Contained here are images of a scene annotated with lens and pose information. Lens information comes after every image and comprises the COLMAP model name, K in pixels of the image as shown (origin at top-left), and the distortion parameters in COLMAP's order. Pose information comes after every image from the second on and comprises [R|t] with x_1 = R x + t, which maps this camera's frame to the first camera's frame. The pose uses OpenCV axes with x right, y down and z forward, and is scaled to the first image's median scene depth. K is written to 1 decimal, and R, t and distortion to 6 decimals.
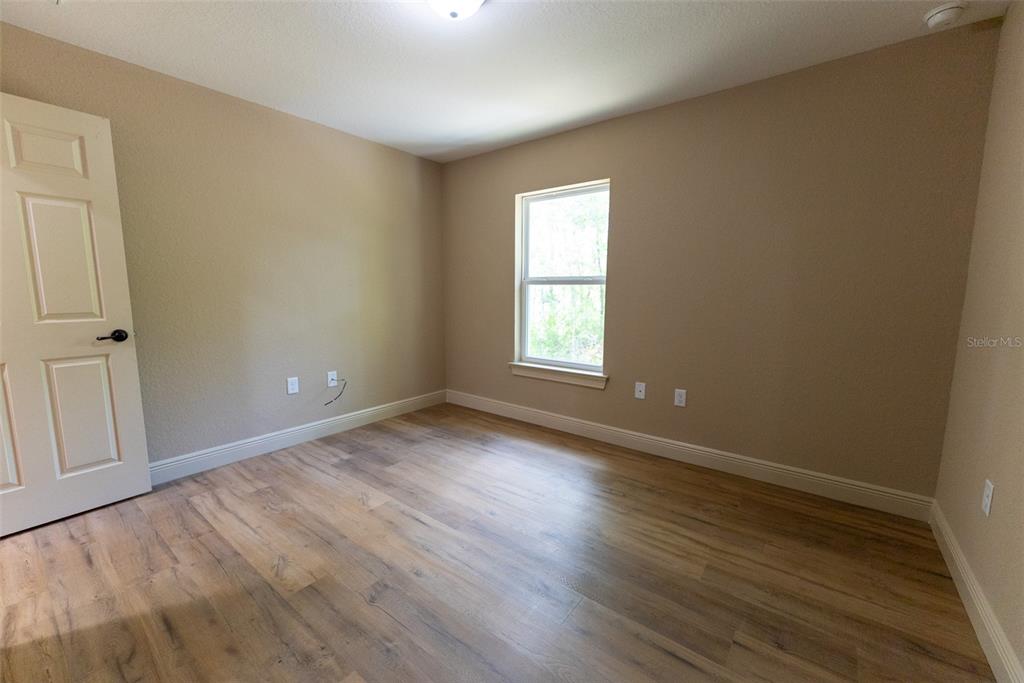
lens RADIAL K [[403.4, 0, 515.6], [0, 403.4, 343.1], [0, 0, 1]] dist [-0.000511, -0.000433]
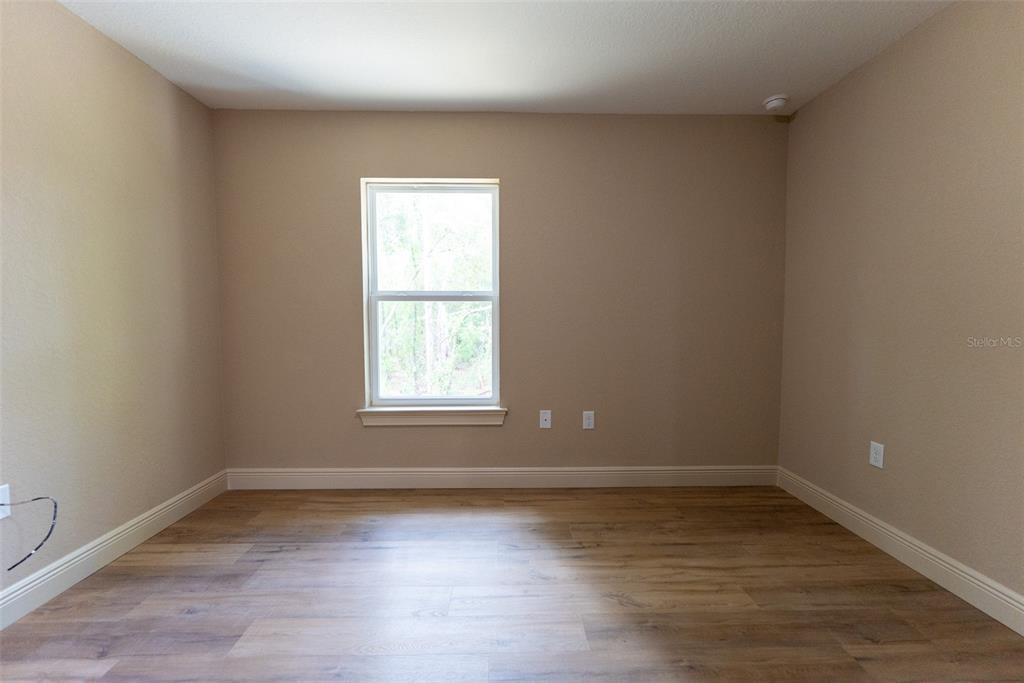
lens RADIAL K [[424.5, 0, 512.0], [0, 424.5, 341.5], [0, 0, 1]] dist [-0.001272, -0.000283]
pose [[0.780233, -0.044897, 0.623875, -0.320123], [0.086127, 0.995631, -0.036062, -0.025593], [-0.619530, 0.081869, 0.780692, 0.294290]]
